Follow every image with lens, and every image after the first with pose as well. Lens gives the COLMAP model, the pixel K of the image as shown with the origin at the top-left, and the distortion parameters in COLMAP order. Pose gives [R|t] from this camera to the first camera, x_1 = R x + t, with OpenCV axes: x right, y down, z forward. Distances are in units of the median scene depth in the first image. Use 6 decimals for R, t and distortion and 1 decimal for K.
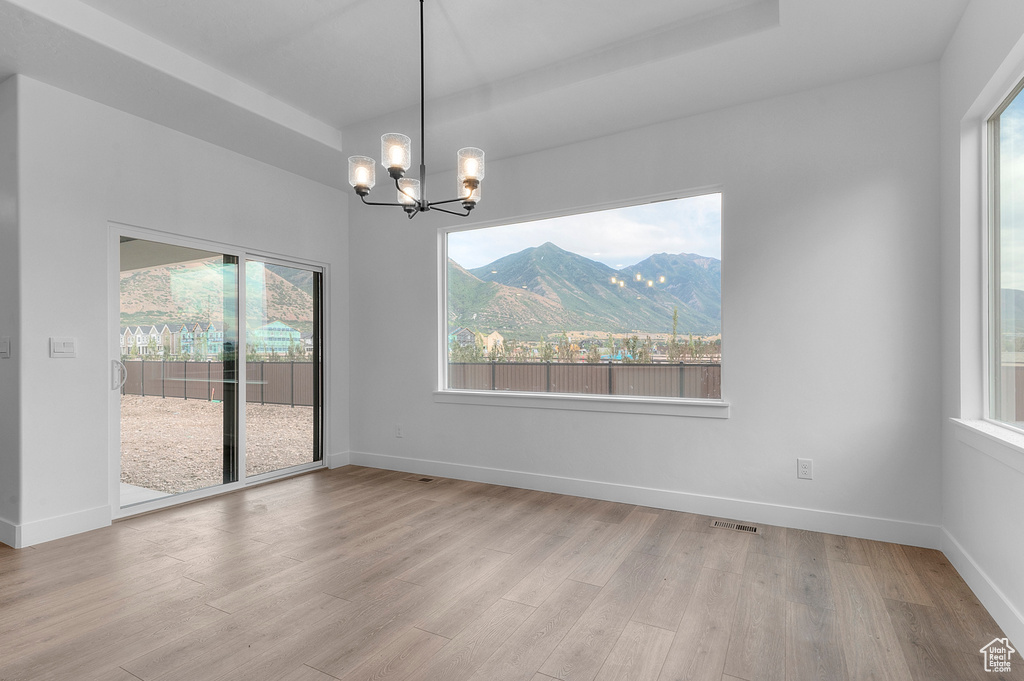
lens RADIAL K [[494.7, 0, 514.3], [0, 494.7, 347.6], [0, 0, 1]] dist [0.004189, 0.000469]
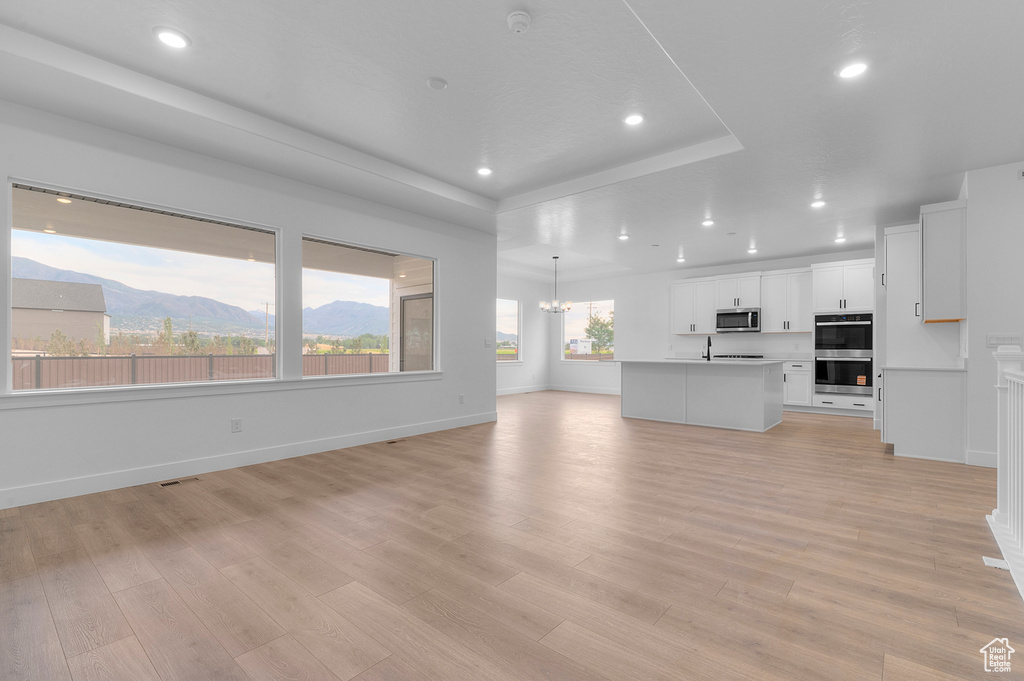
lens RADIAL K [[471.0, 0, 517.9], [0, 471.0, 339.0], [0, 0, 1]] dist [0.017405, -0.001303]
pose [[0.201576, 0.013881, 0.979375, -0.595628], [-0.014754, 0.999829, -0.011134, -0.003200], [-0.979362, -0.012206, 0.201746, 0.061507]]
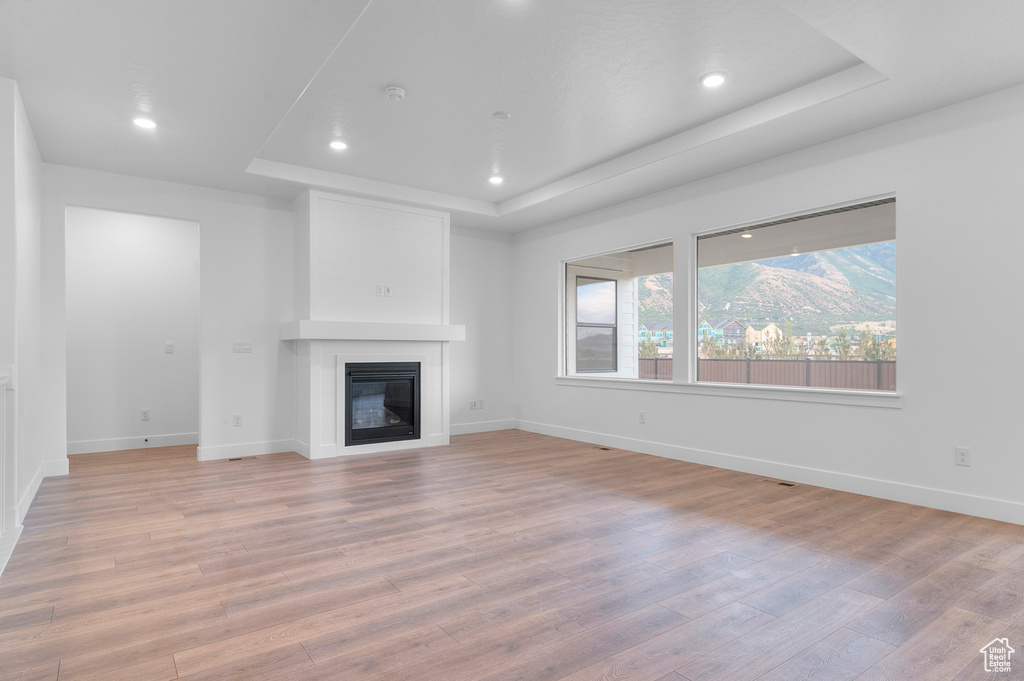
lens RADIAL K [[555.1, 0, 506.2], [0, 555.1, 341.0], [0, 0, 1]] dist [0.003930, 0.001265]
pose [[0.896132, -0.006964, -0.443733, 0.084801], [0.004294, 0.999966, -0.007023, -0.004785], [0.443767, 0.004389, 0.896132, -0.293594]]
